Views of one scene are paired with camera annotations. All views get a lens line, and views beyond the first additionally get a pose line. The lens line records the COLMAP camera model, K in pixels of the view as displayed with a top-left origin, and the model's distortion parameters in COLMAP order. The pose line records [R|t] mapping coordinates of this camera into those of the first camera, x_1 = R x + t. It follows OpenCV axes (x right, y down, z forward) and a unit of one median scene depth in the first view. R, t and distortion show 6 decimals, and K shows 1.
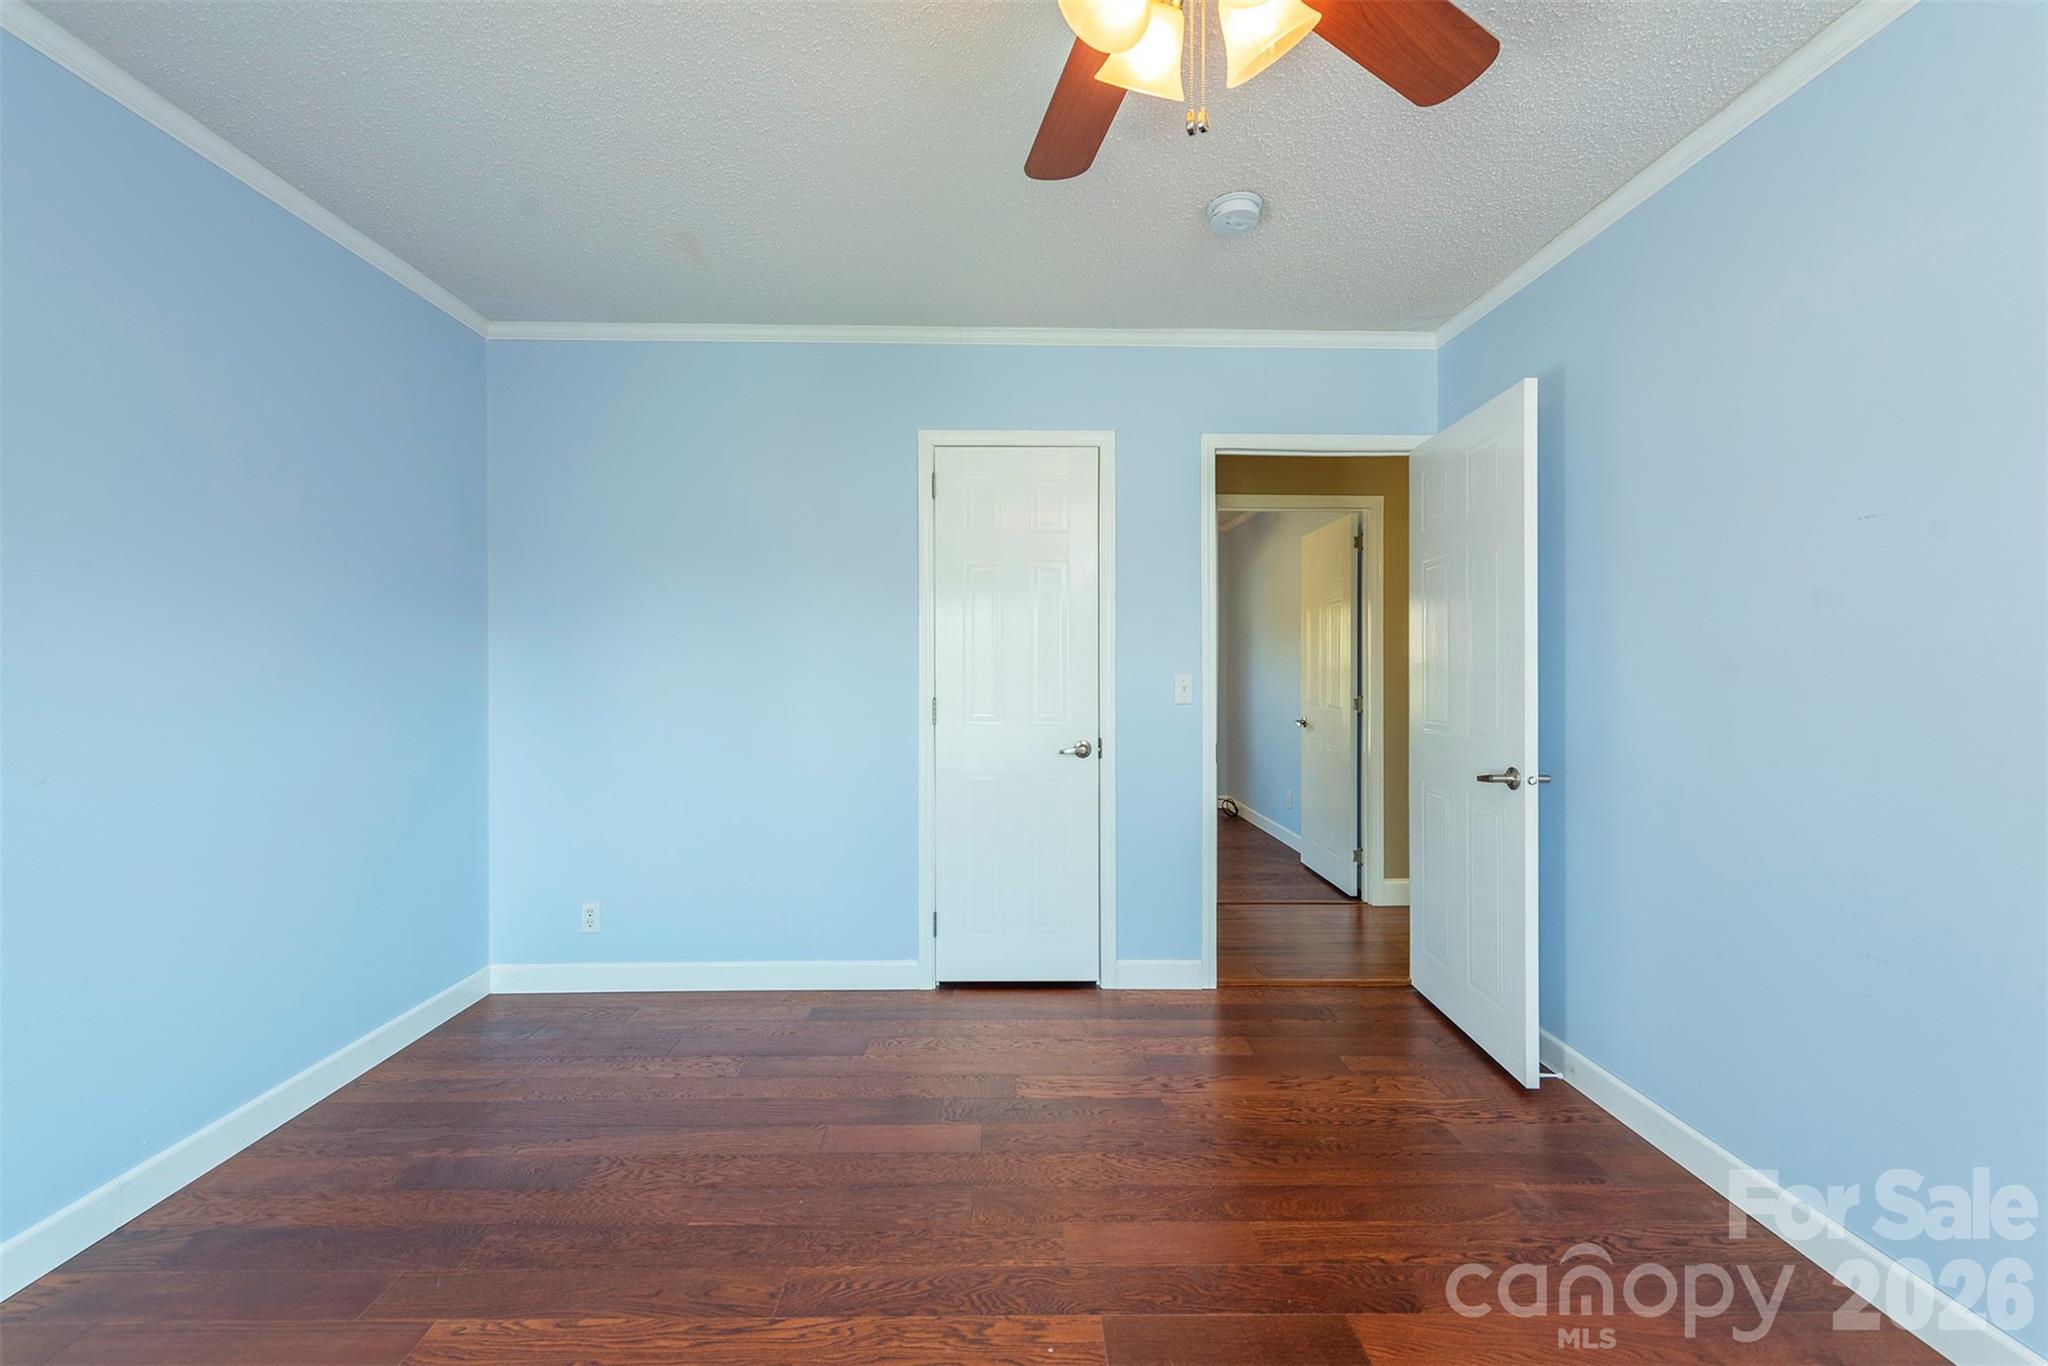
lens RADIAL K [[832.2, 0, 1016.0], [0, 832.2, 675.5], [0, 0, 1]] dist [0.002966, -0.000914]
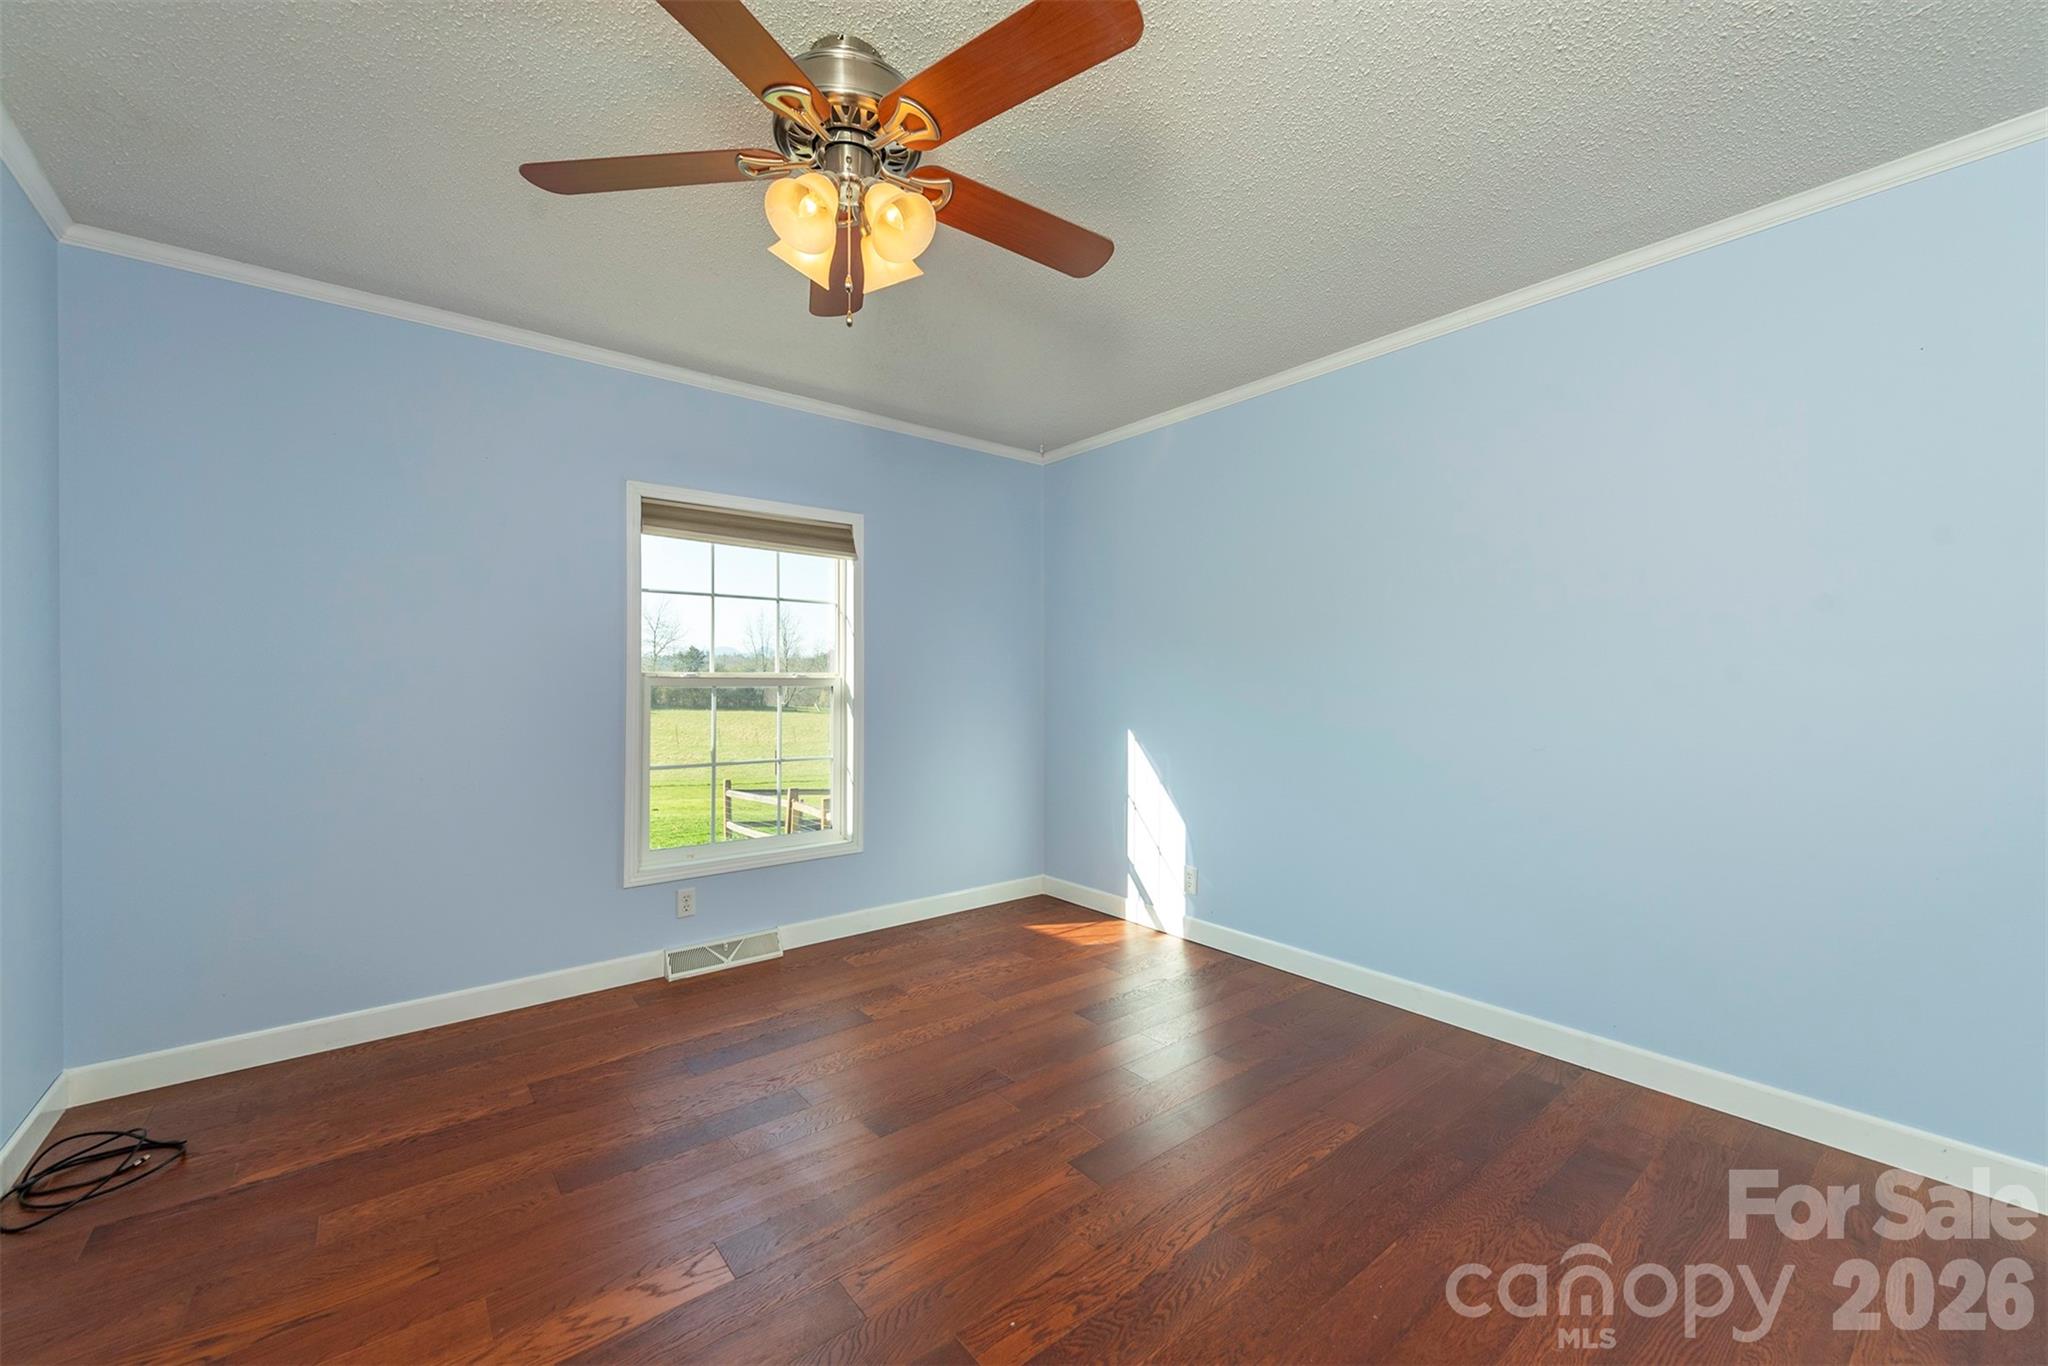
lens RADIAL K [[798.3, 0, 1019.0], [0, 798.3, 682.4], [0, 0, 1]] dist [-0.001289, -0.001299]
pose [[-0.786427, 0.001174, -0.617682, 0.617627], [-0.005745, 0.999941, 0.009215, -0.008285], [0.617656, 0.010796, -0.786374, 1.684354]]
